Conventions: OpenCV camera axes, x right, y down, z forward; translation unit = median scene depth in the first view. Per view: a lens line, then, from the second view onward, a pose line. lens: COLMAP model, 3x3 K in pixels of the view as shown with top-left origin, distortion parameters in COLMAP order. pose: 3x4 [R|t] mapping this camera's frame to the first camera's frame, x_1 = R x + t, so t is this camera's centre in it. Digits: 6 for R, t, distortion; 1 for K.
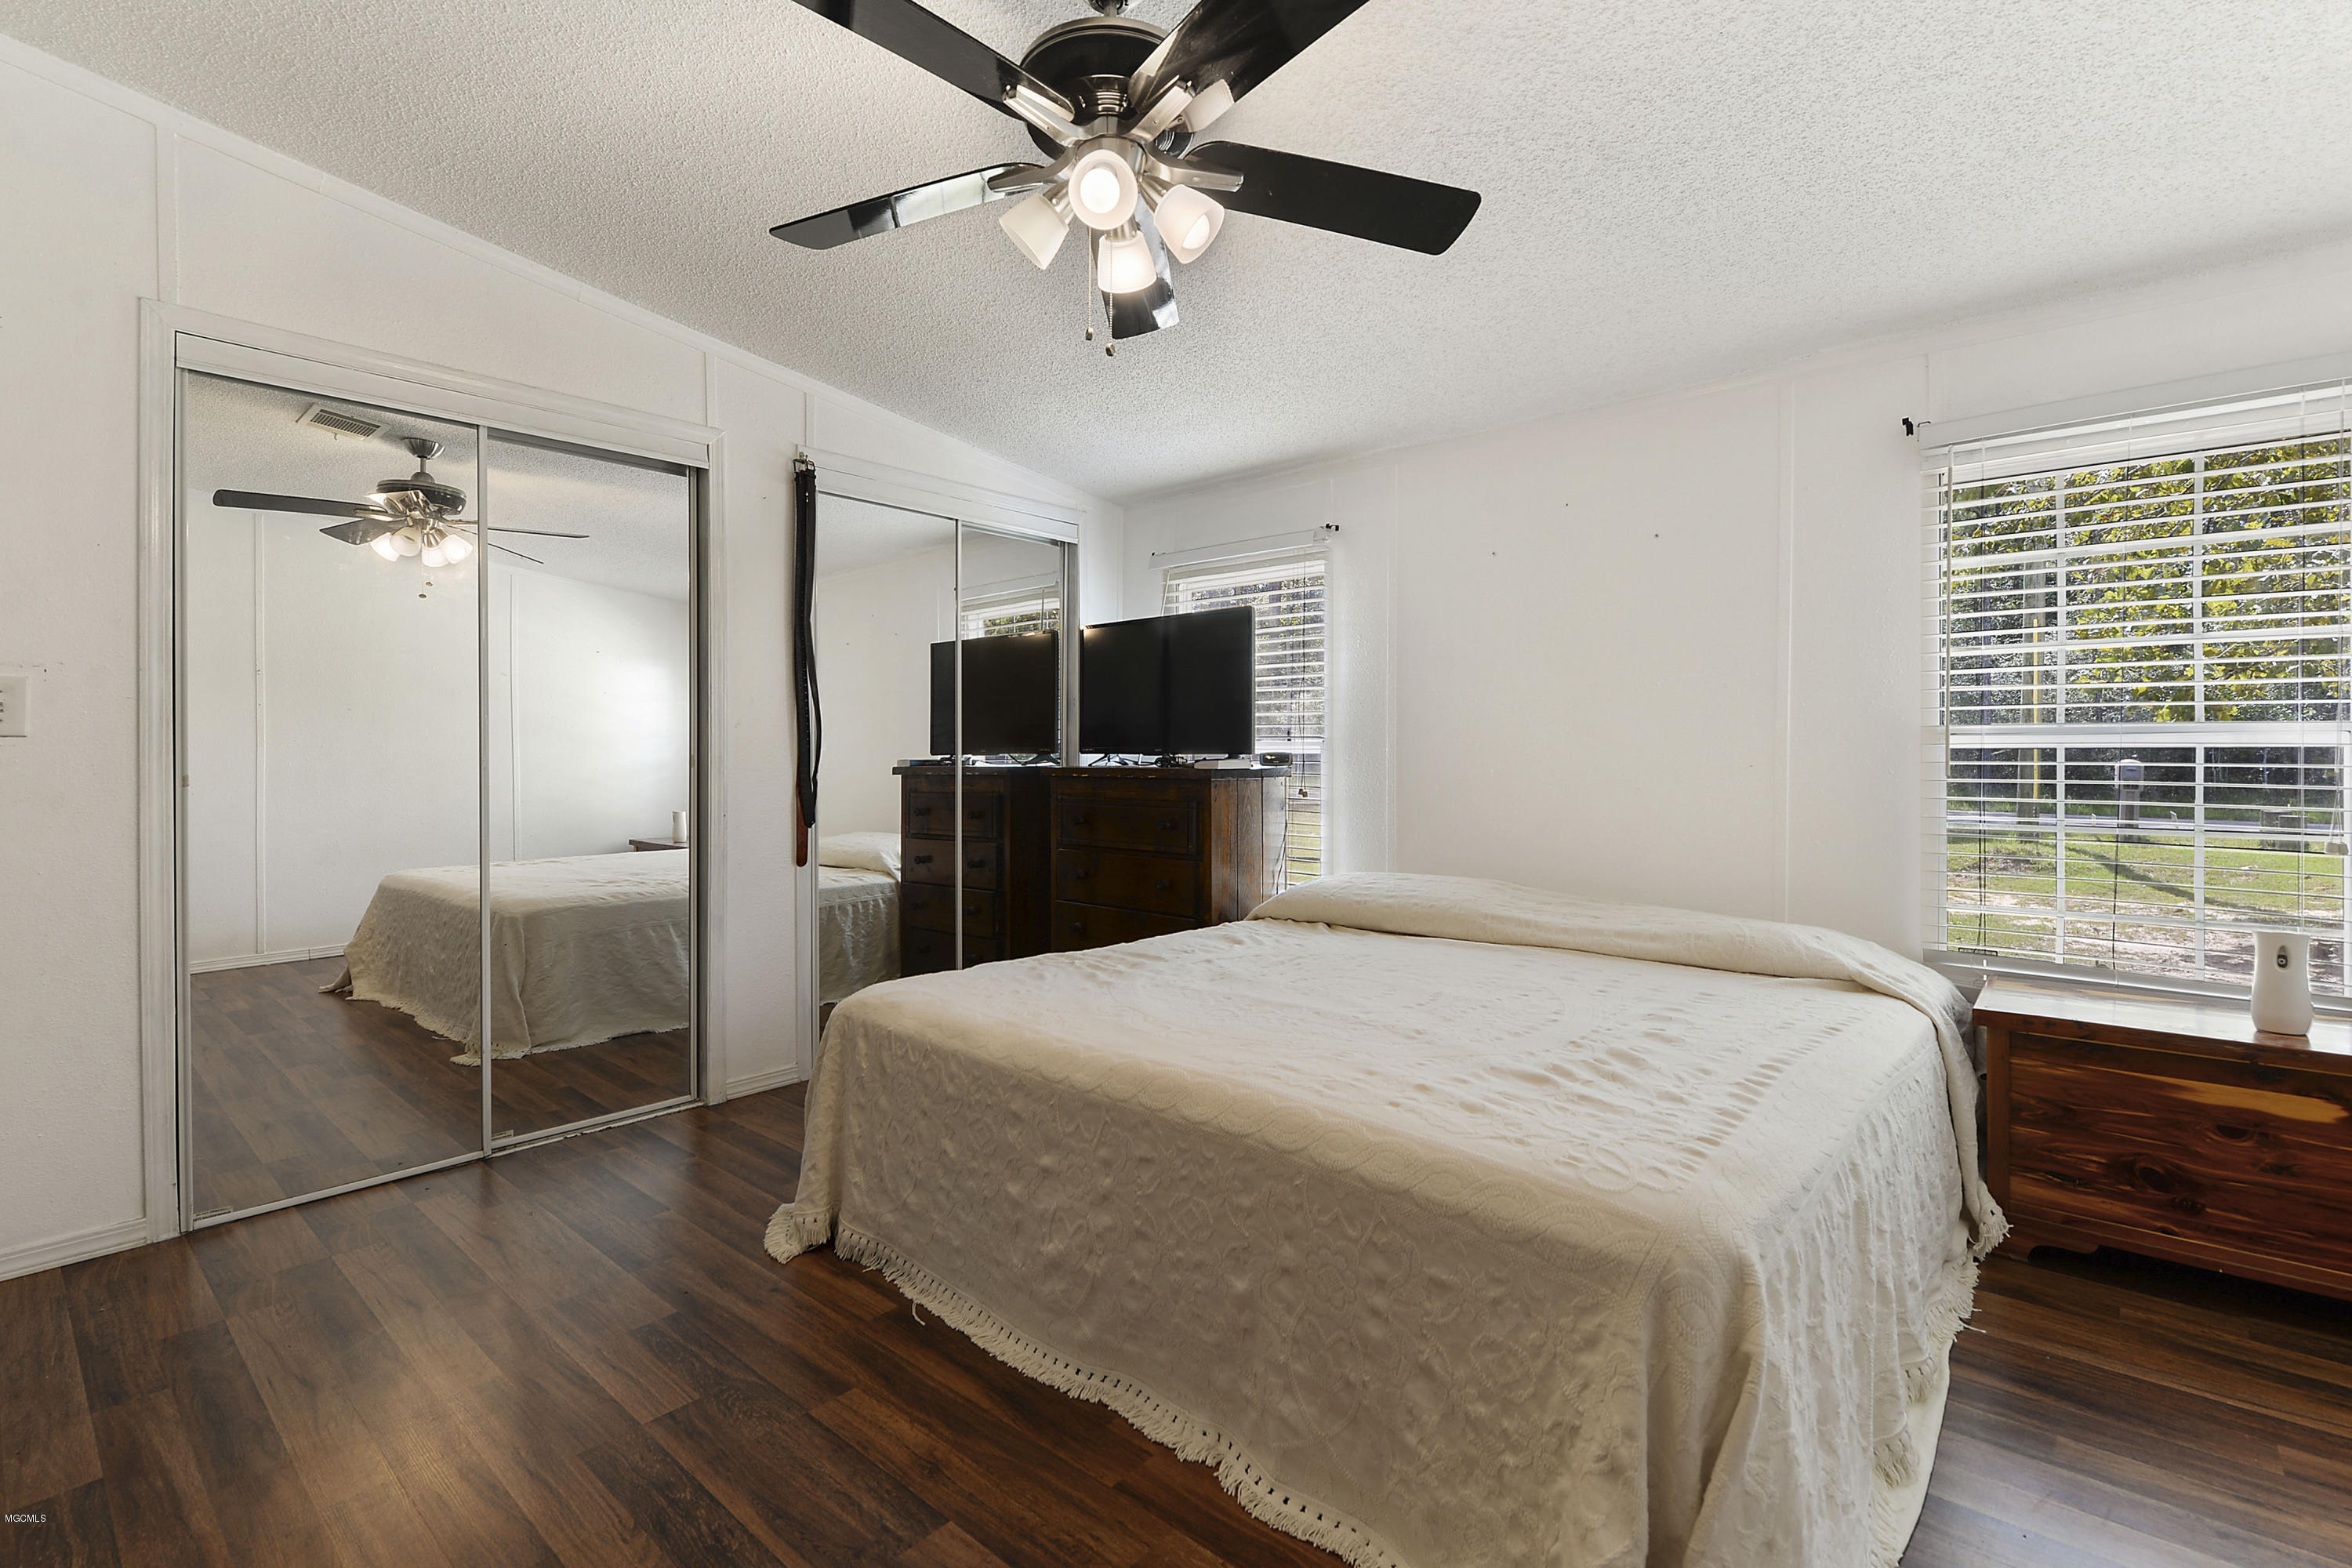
lens RADIAL K [[1076.7, 0, 1150.4], [0, 1076.7, 746.9], [0, 0, 1]] dist [0.001935, -0.000305]
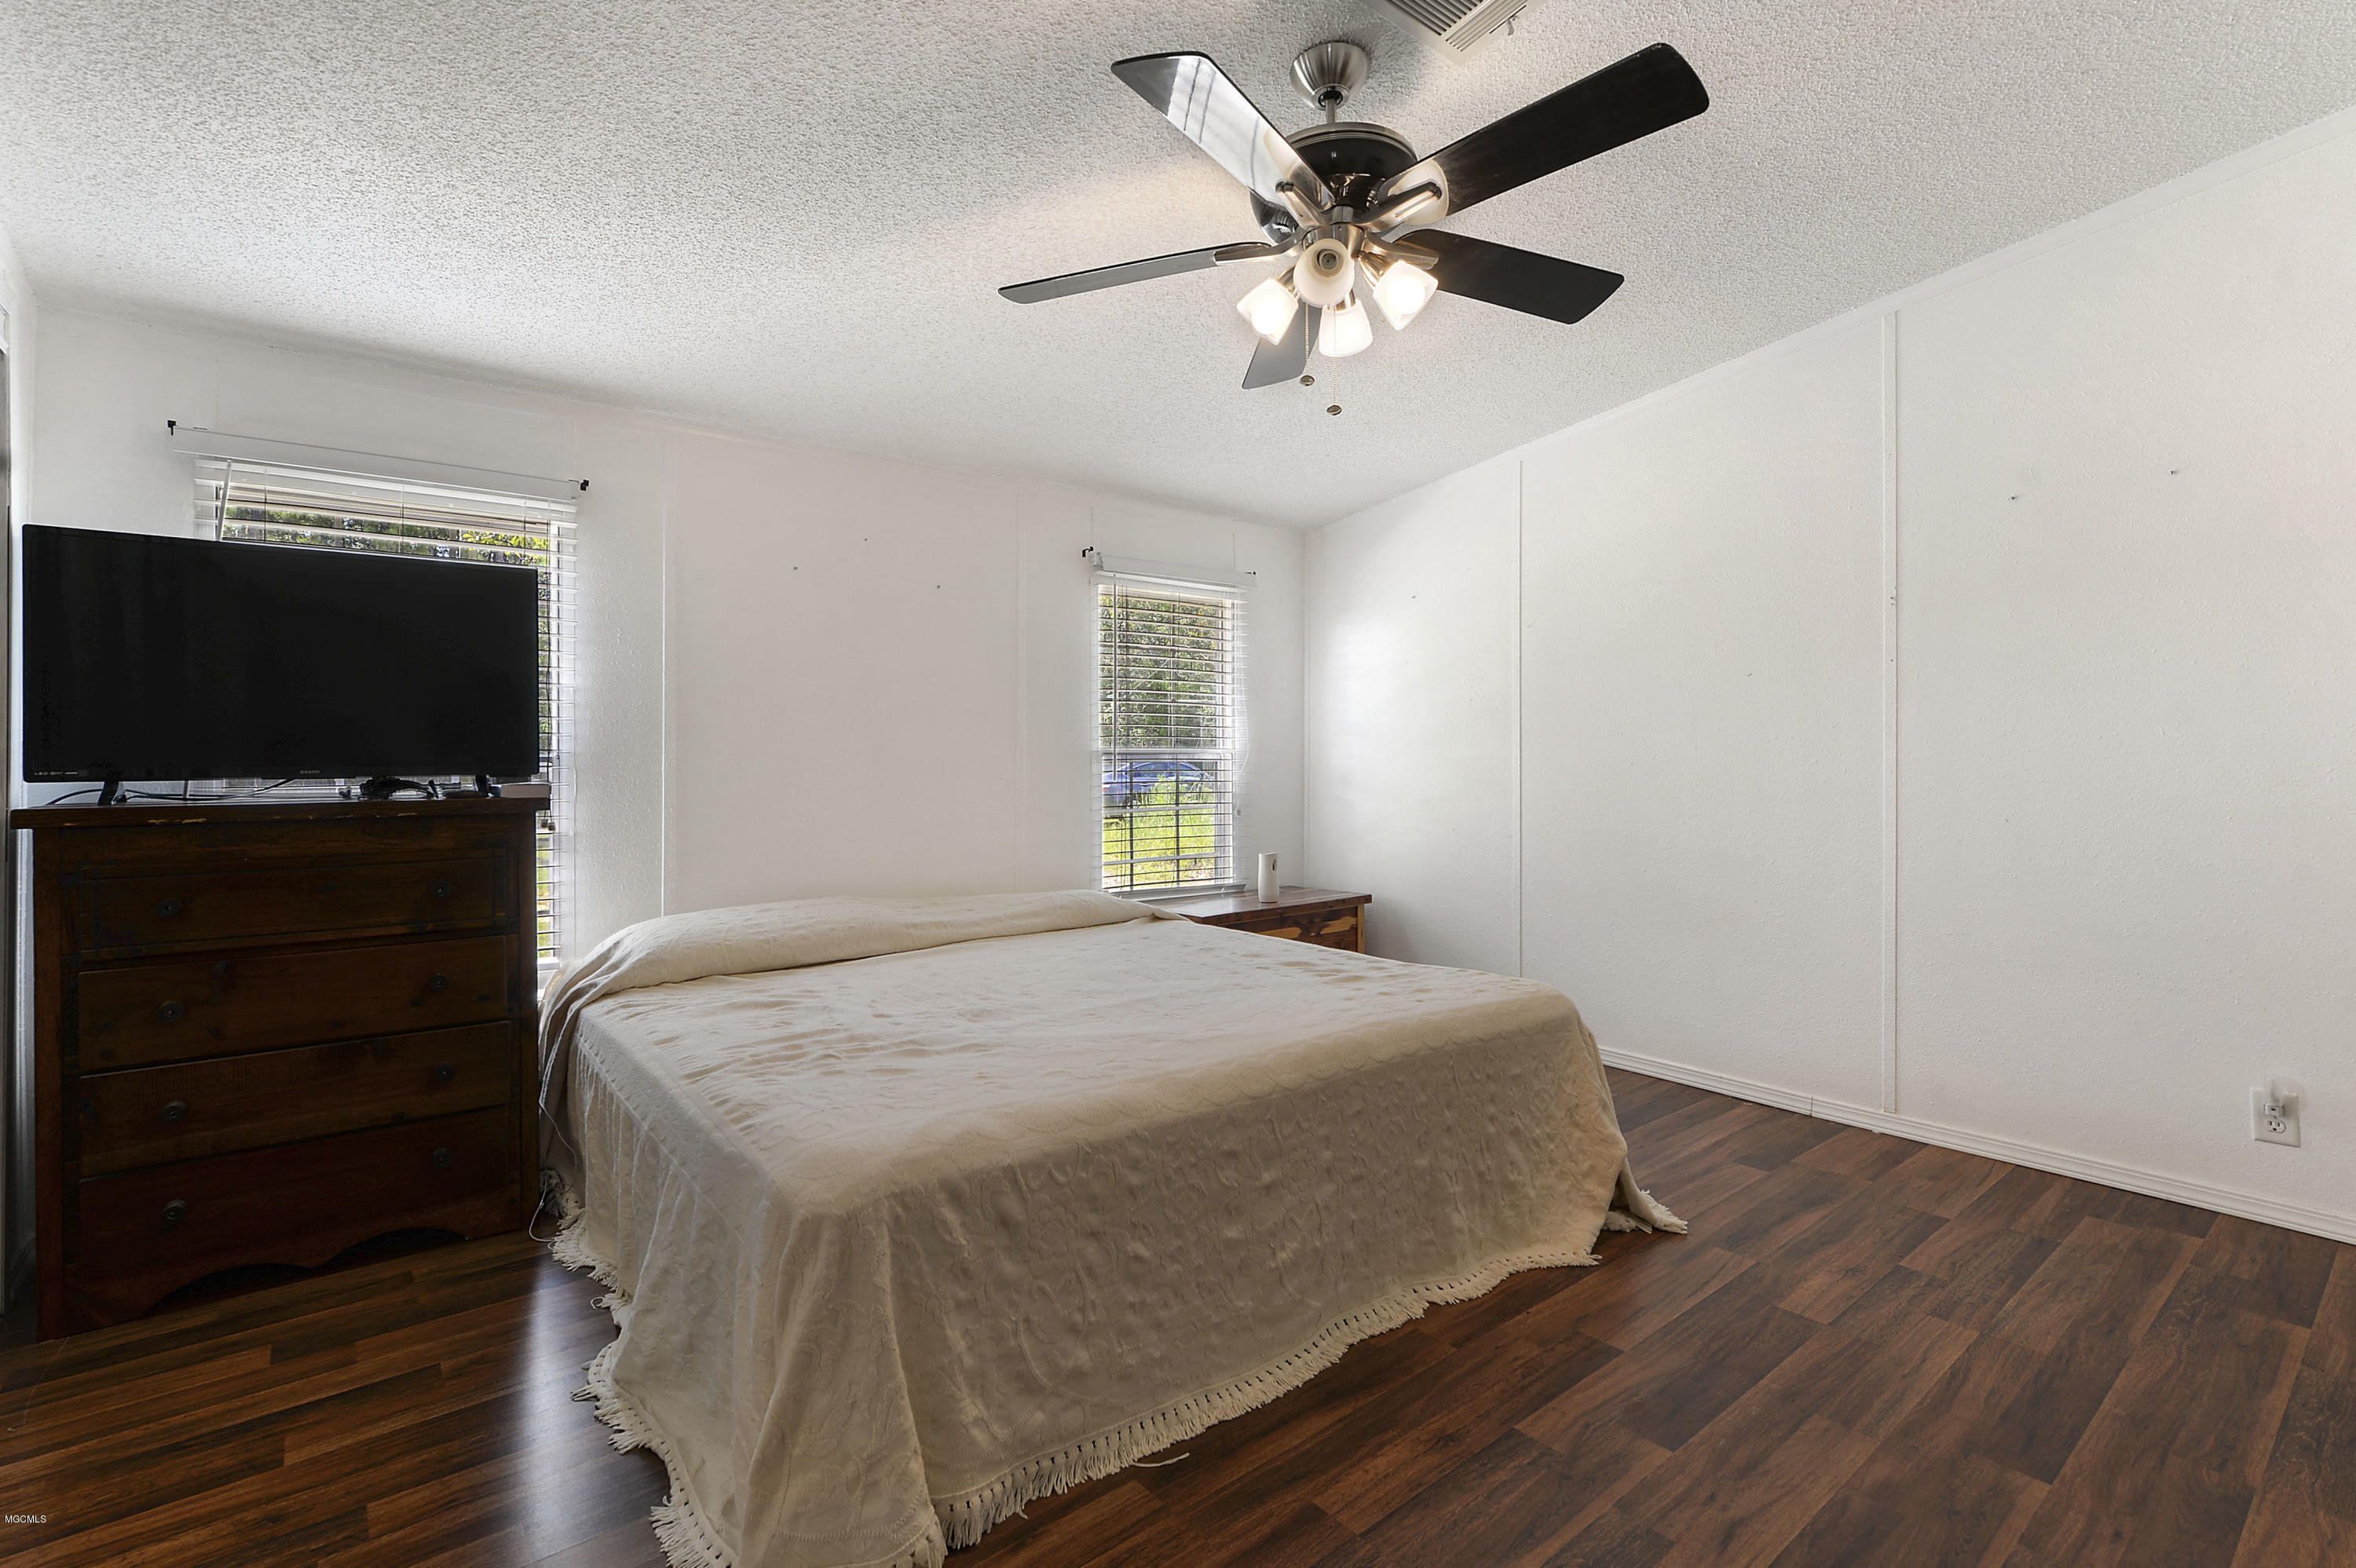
lens RADIAL K [[1078.4, 0, 1181.0], [0, 1078.4, 772.3], [0, 0, 1]] dist [0.001935, -0.000305]
pose [[0.152107, -0.007897, 0.988333, -1.100336], [0.005181, 0.999961, 0.007192, 0.003992], [-0.988350, 0.004026, 0.152142, 0.936630]]
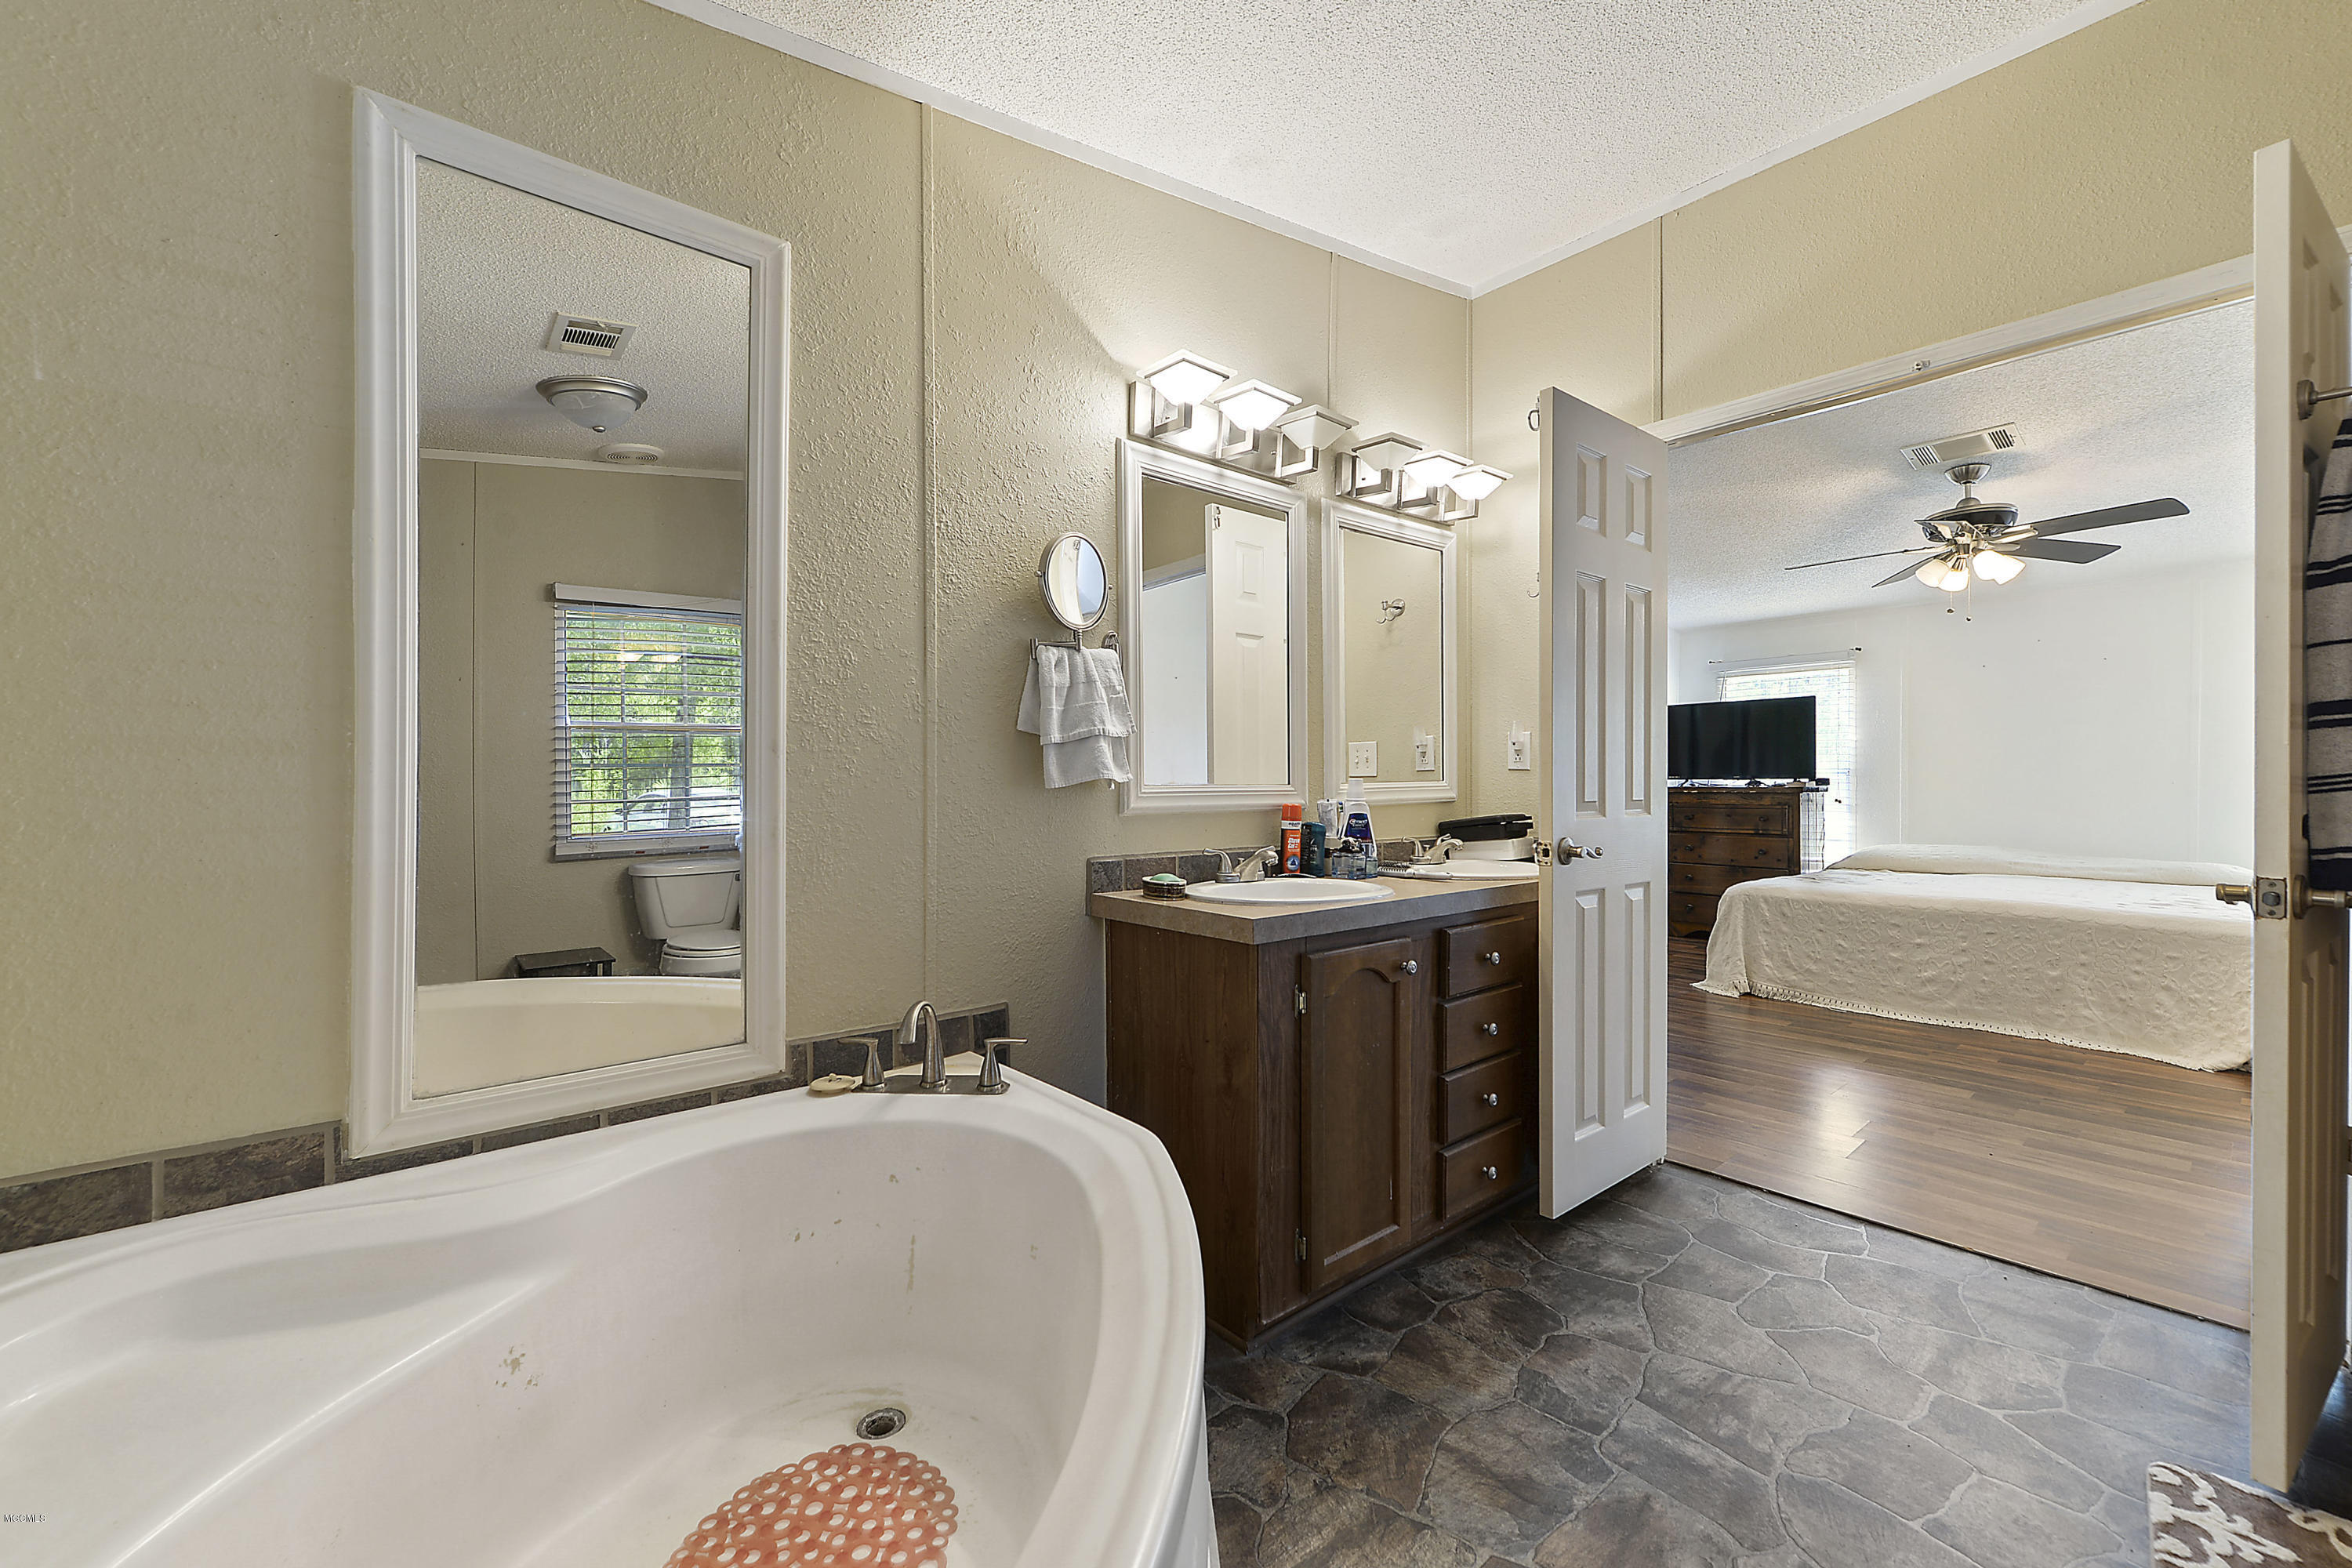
lens RADIAL K [[925.8, 0, 1174.2], [0, 925.8, 786.3], [0, 0, 1]] dist [0.003050, -0.000615]
pose [[0.990214, -0.006195, -0.139422, -1.508168], [0.007415, 0.999939, 0.008233, -0.000375], [0.139362, -0.009186, 0.990199, -1.359639]]
